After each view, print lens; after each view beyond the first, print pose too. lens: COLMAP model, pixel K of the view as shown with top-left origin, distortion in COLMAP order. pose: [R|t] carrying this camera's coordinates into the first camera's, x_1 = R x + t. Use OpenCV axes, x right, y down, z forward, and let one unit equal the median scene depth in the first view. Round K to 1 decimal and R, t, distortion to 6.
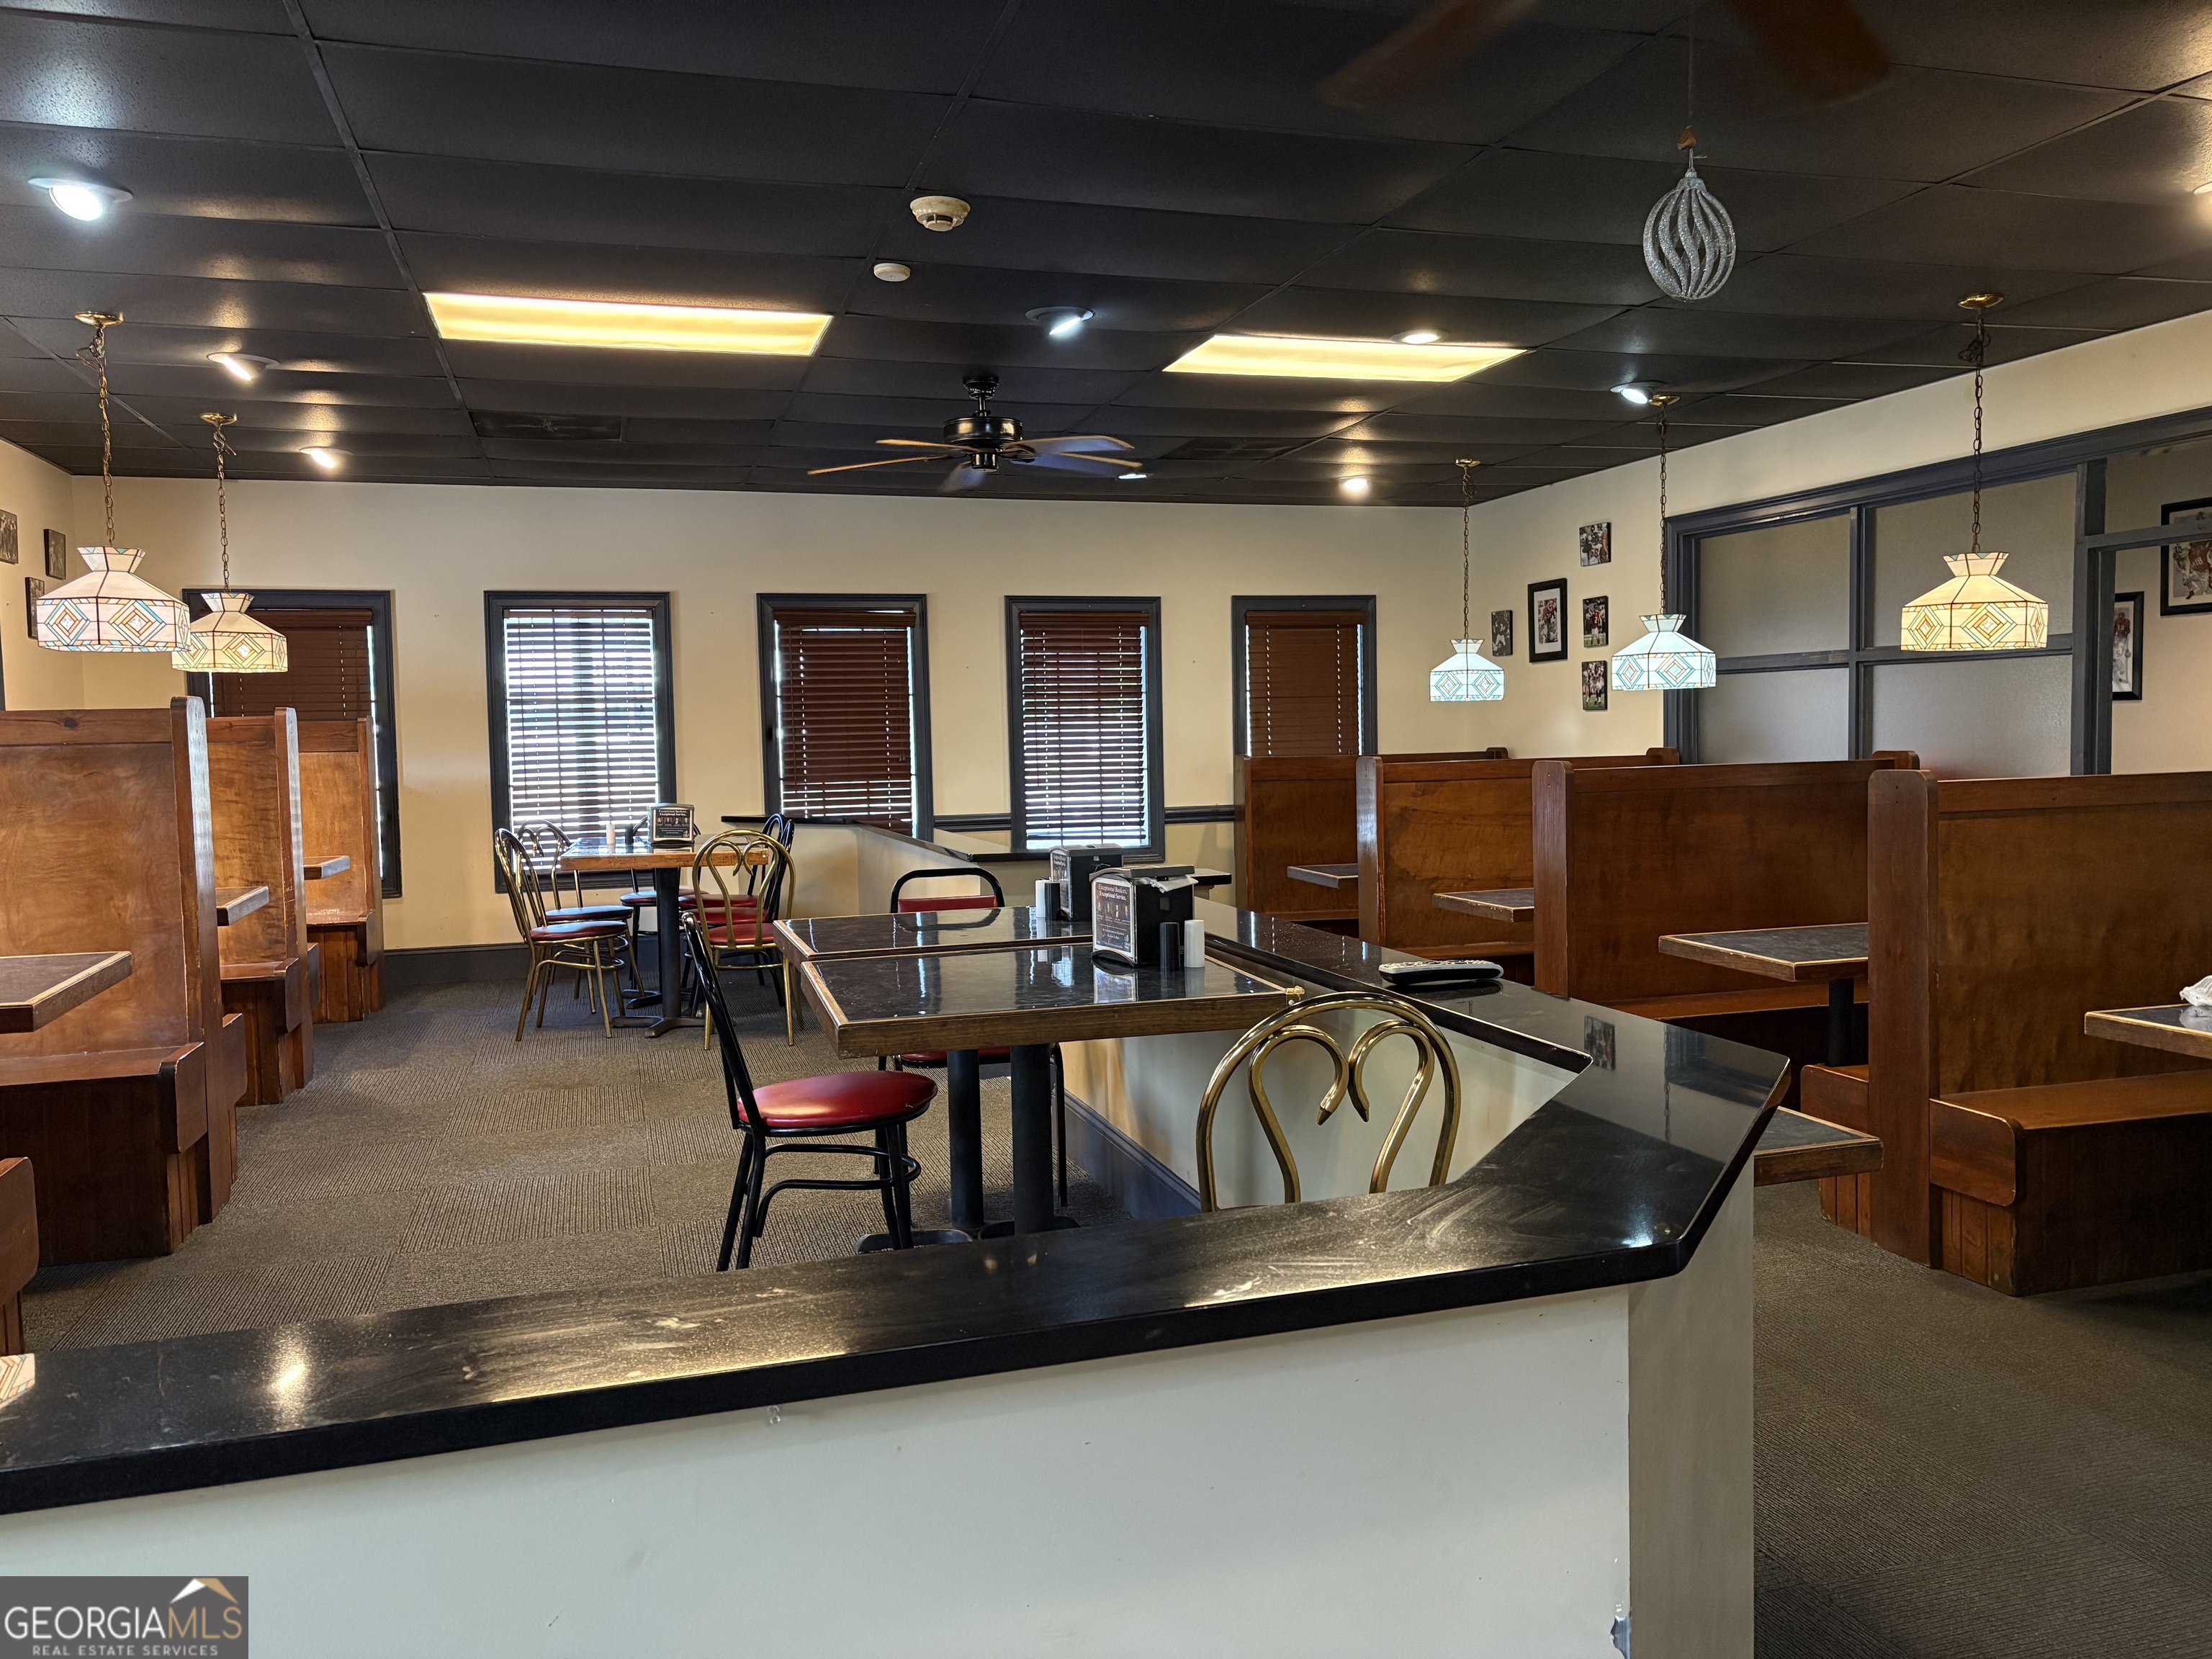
lens RADIAL K [[1679.9, 0, 1084.6], [0, 1679.9, 842.8], [0, 0, 1]] dist [0.055932, -0.070023]
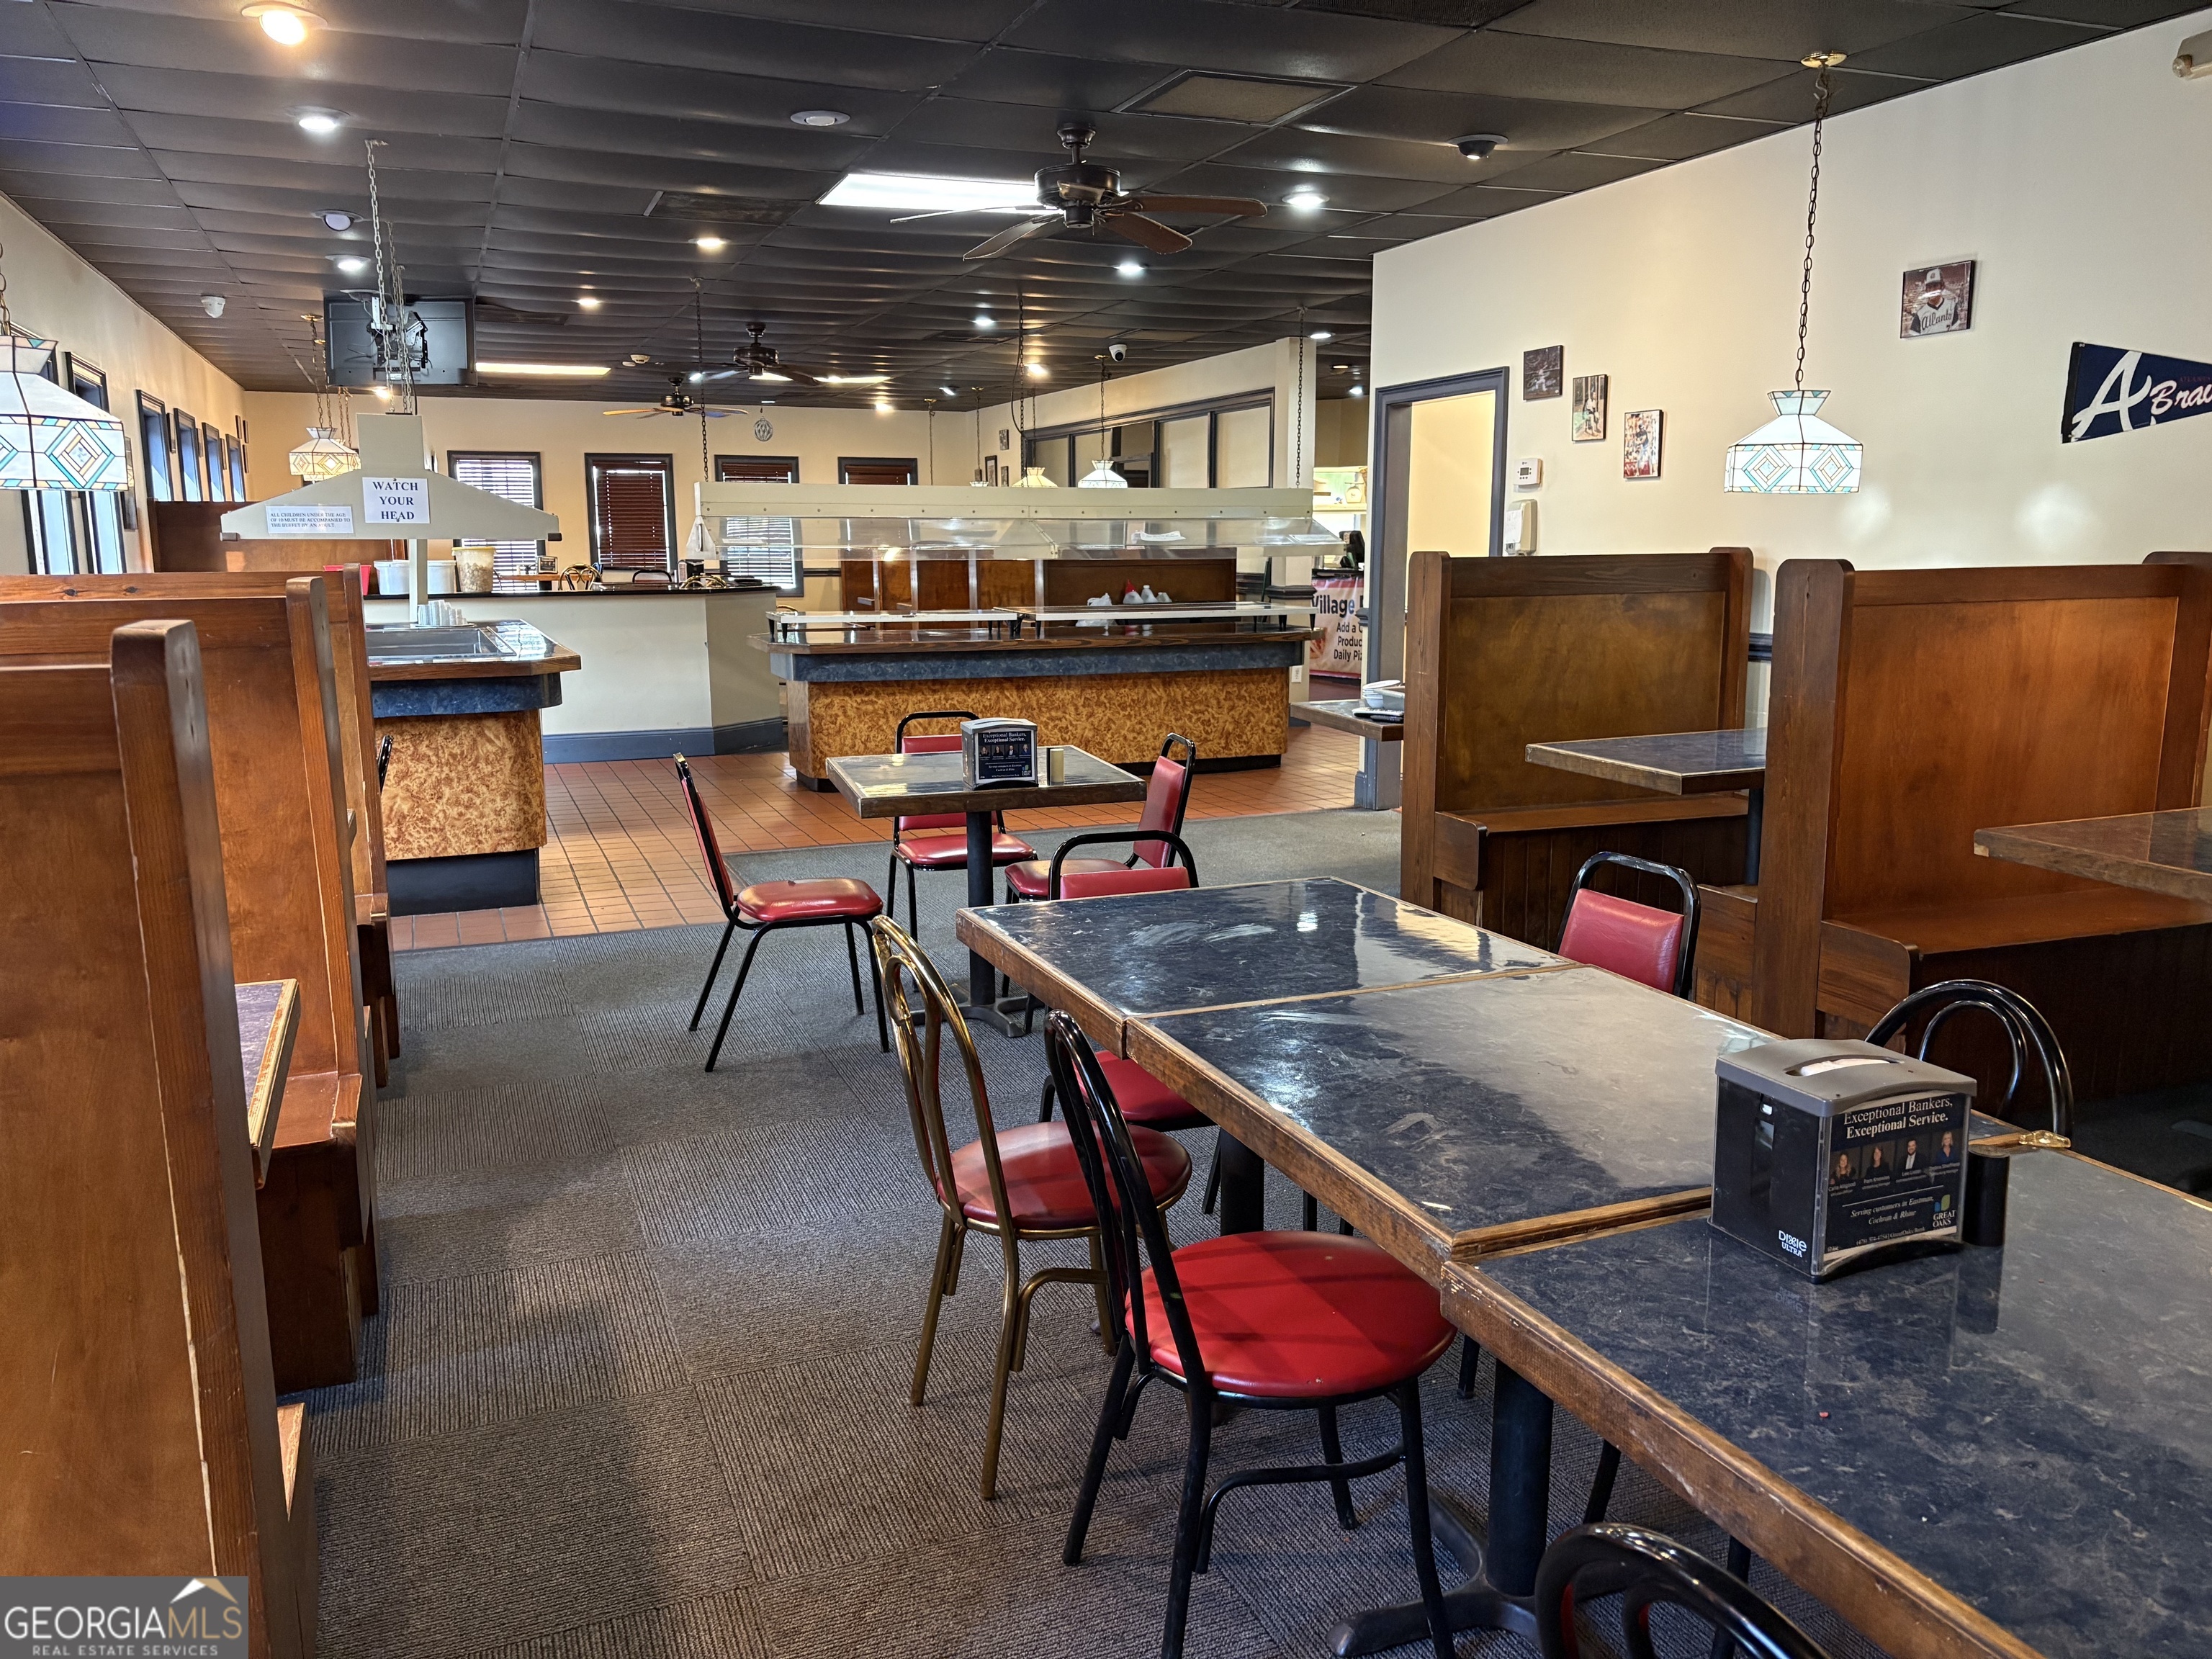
lens RADIAL K [[1679.9, 0, 1102.3], [0, 1679.9, 842.3], [0, 0, 1]] dist [0.055932, -0.070023]
pose [[0.995176, 0.001665, 0.098090, 0.219666], [-0.012807, 0.993504, 0.113073, 0.075622], [-0.097265, -0.113784, 0.988733, -1.085925]]
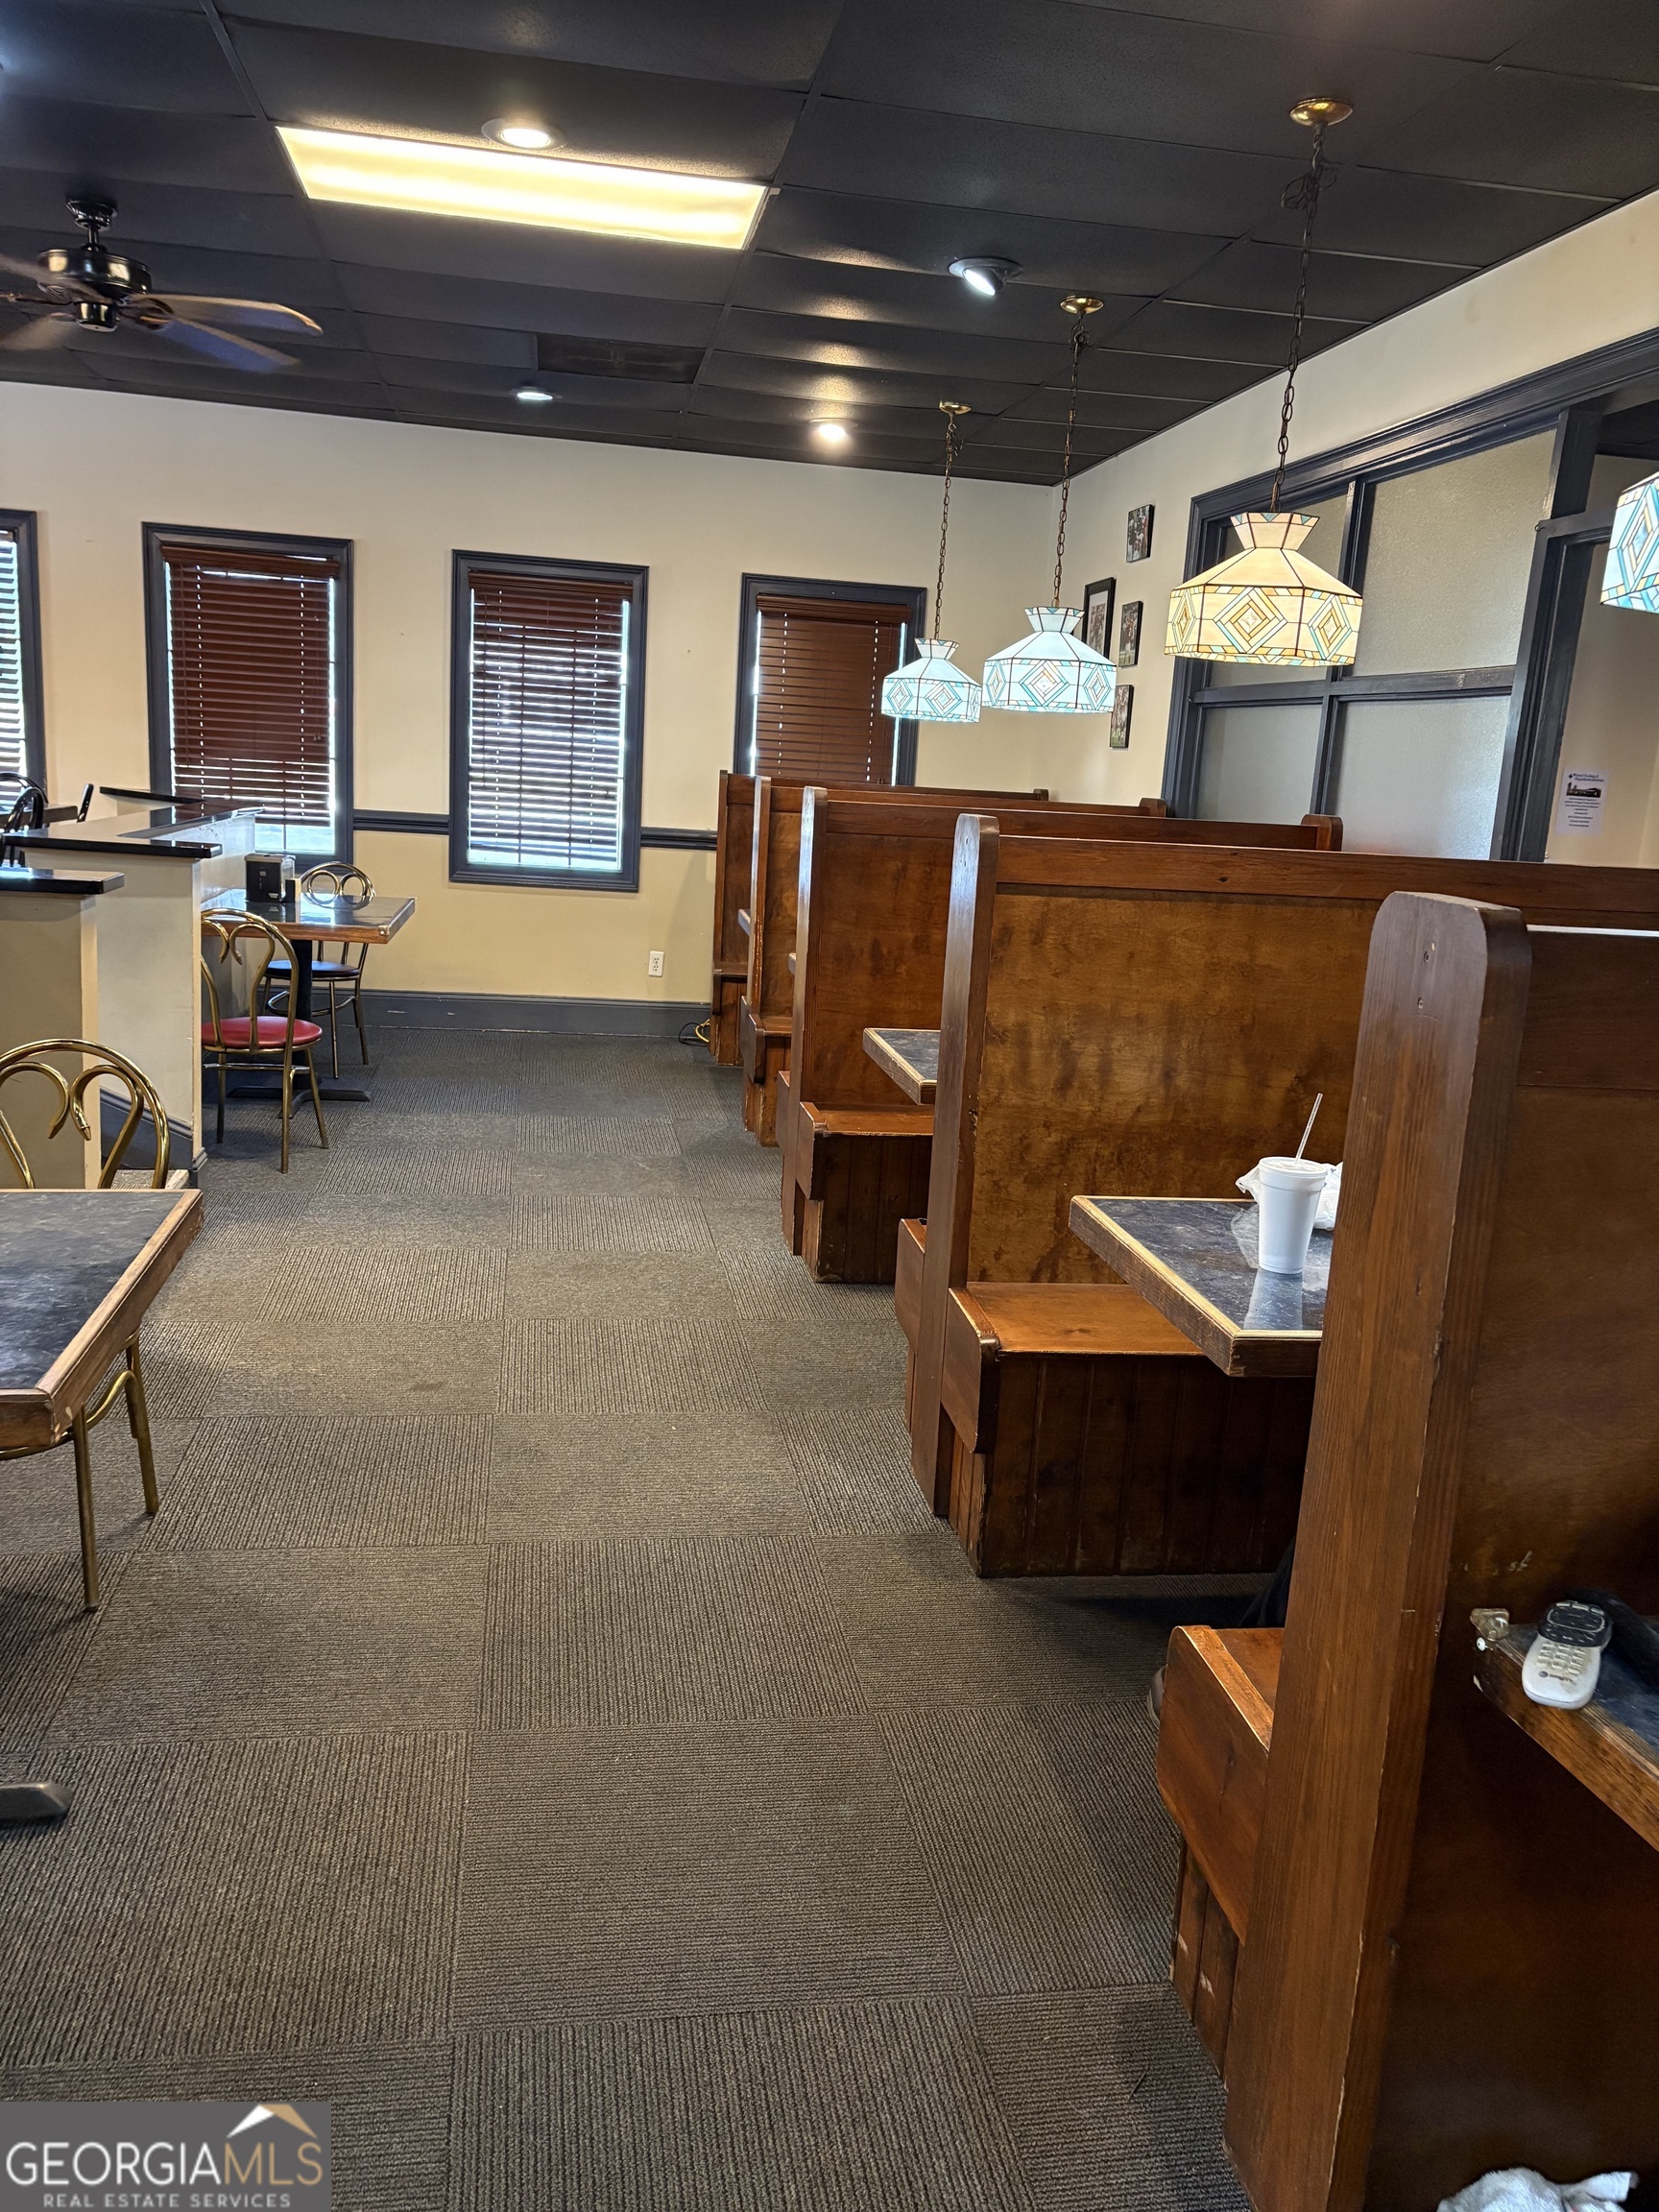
lens RADIAL K [[1679.9, 0, 835.7], [0, 1679.9, 1130.5], [0, 0, 1]] dist [0.055932, -0.070023]
pose [[0.989644, 0.105913, -0.096884, 0.266393], [-0.090488, 0.984277, 0.151690, -0.008429], [0.111427, -0.141353, 0.983668, 0.163395]]
